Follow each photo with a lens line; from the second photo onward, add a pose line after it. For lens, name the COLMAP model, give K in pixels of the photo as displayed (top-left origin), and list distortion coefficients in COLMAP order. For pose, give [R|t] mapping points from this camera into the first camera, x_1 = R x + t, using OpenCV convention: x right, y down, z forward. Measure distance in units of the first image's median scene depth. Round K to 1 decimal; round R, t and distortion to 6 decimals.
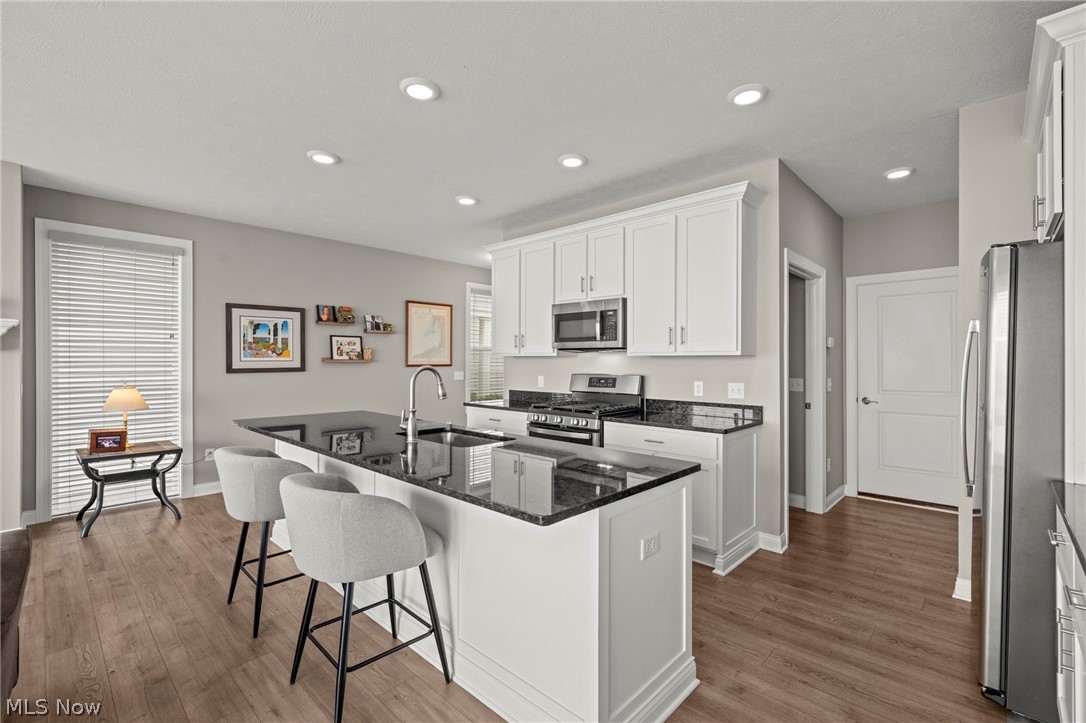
lens RADIAL K [[479.7, 0, 545.8], [0, 479.7, 362.9], [0, 0, 1]] dist [0.001686, 0.000024]
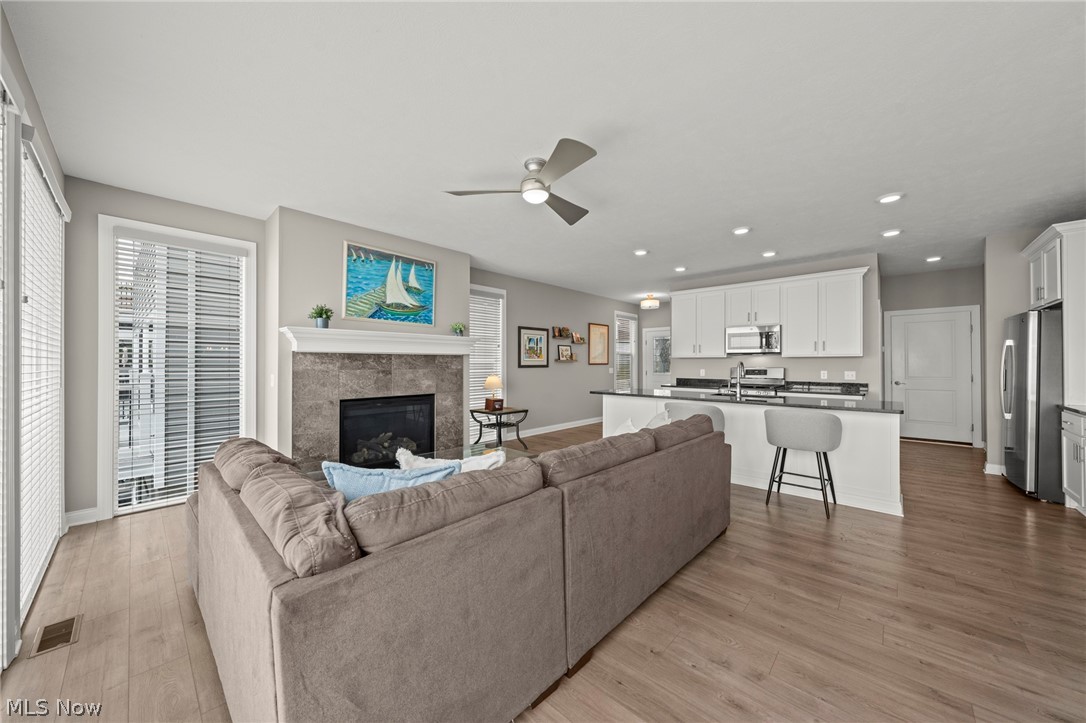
lens RADIAL K [[384.1, 0, 546.8], [0, 384.1, 363.3], [0, 0, 1]] dist [0.001320, 0.000290]
pose [[0.999895, -0.001540, 0.014389, -0.659482], [0.001612, 0.999986, -0.005020, 0.013452], [-0.014382, 0.005043, 0.999884, -0.391314]]
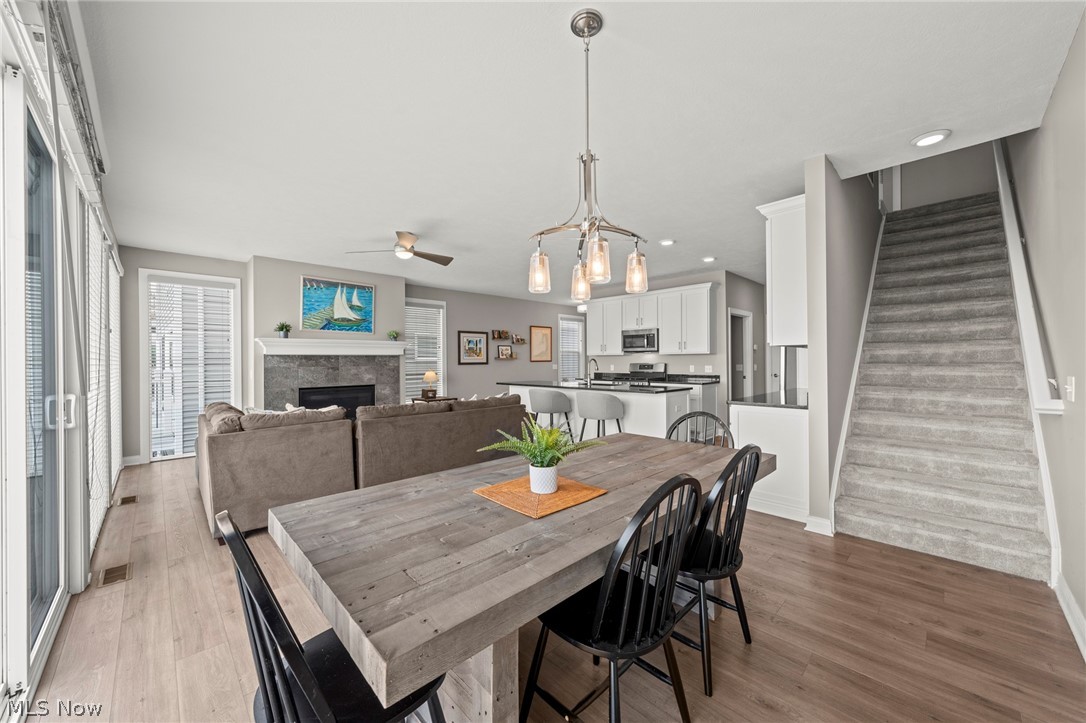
lens RADIAL K [[403.3, 0, 546.5], [0, 403.3, 362.3], [0, 0, 1]] dist [0.001211, -0.000366]
pose [[0.999285, -0.009200, -0.036666, -0.254822], [0.009171, 0.999957, -0.000961, 0.016865], [0.036674, 0.000624, 0.999327, -0.796038]]
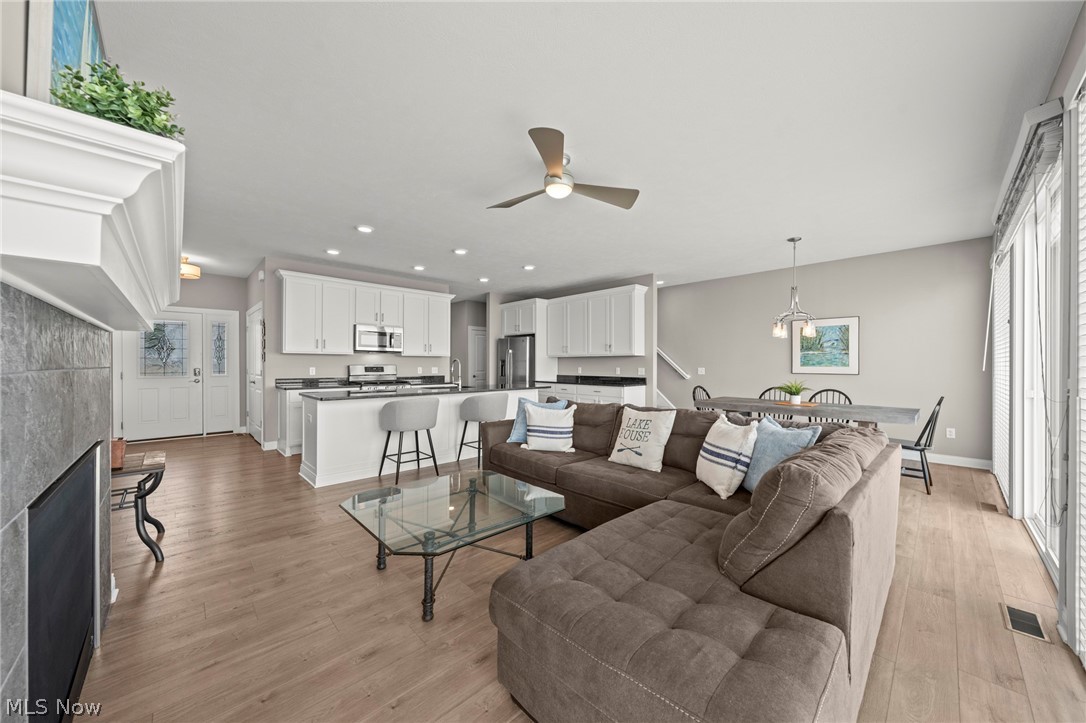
lens RADIAL K [[384.1, 0, 550.1], [0, 384.1, 364.5], [0, 0, 1]] dist [0.001320, 0.000290]
pose [[0.038556, -0.002455, 0.999253, -1.326761], [0.001725, 0.999996, 0.002390, 0.019481], [-0.999255, 0.001632, 0.038560, 0.254036]]
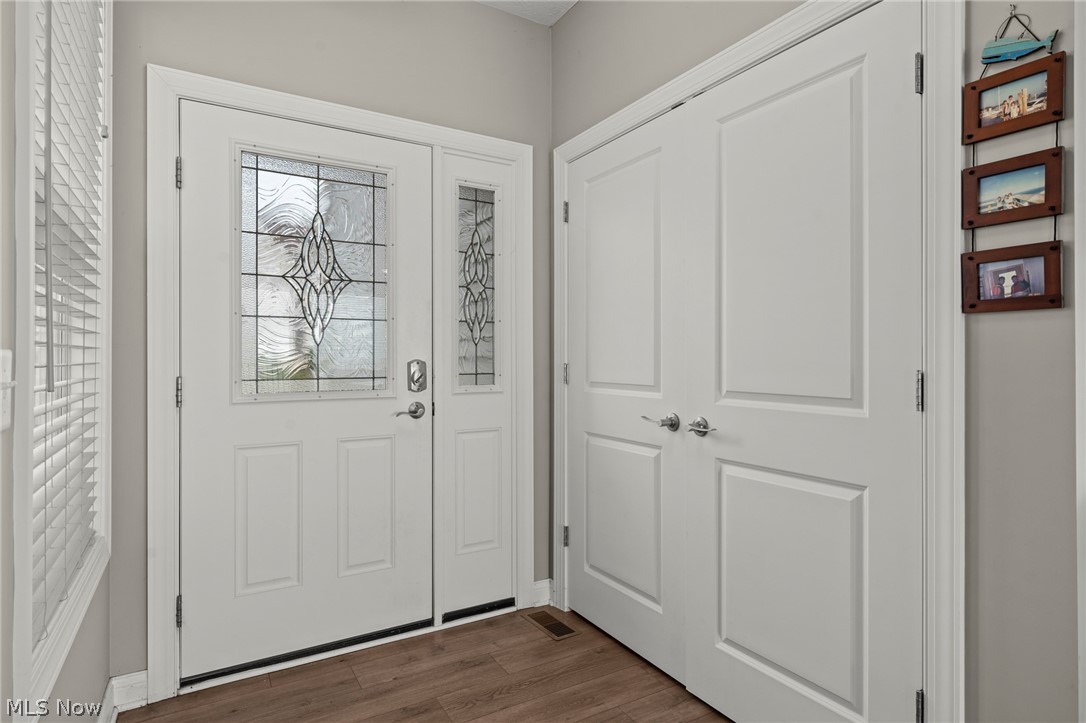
lens RADIAL K [[580.3, 0, 546.4], [0, 580.3, 353.8], [0, 0, 1]] dist [0.000825, -0.000756]
pose [[0.259418, 0.002121, 0.965763, -0.413054], [0.000712, 0.999997, -0.002387, 0.030468], [-0.965765, 0.001307, 0.259415, 1.399708]]
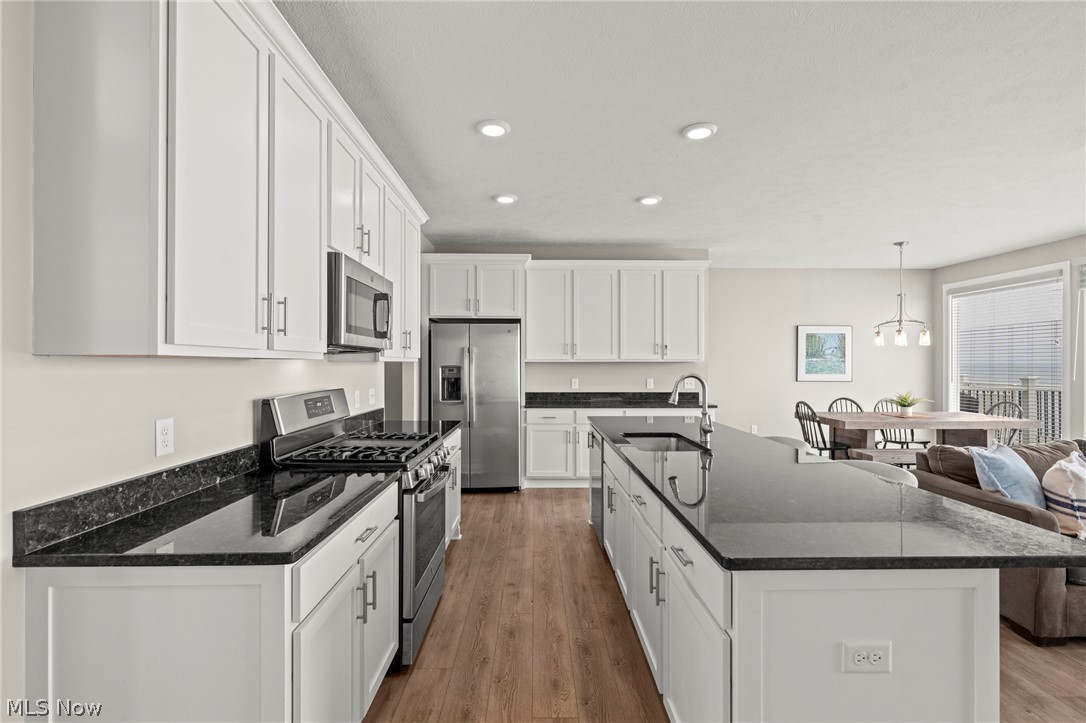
lens RADIAL K [[479.7, 0, 539.9], [0, 479.7, 361.6], [0, 0, 1]] dist [0.001686, 0.000024]
pose [[-0.696387, -0.002715, 0.717661, -0.468378], [-0.001497, 0.999996, 0.002331, -0.013877], [-0.717665, 0.000549, -0.696389, 1.188074]]
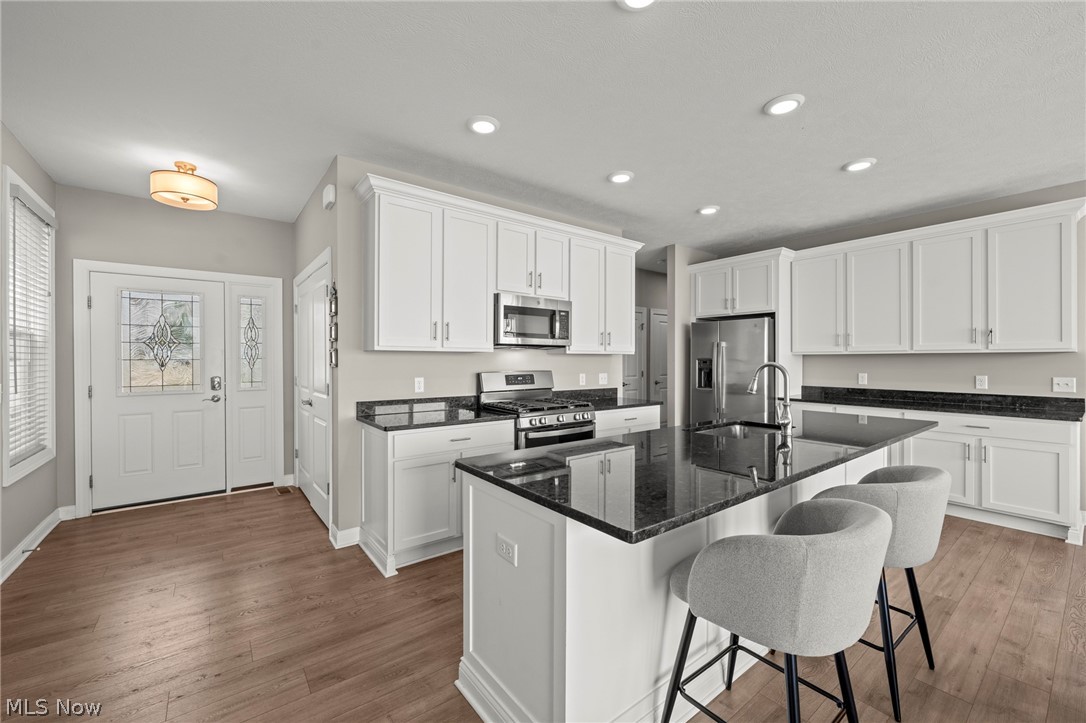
lens RADIAL K [[437.2, 0, 550.3], [0, 437.2, 359.4], [0, 0, 1]] dist [-0.000712, 0.000363]
pose [[0.144740, -0.003797, 0.989462, -0.754024], [0.003450, 0.999988, 0.003333, -0.003664], [-0.989464, 0.002931, 0.144752, 0.792921]]
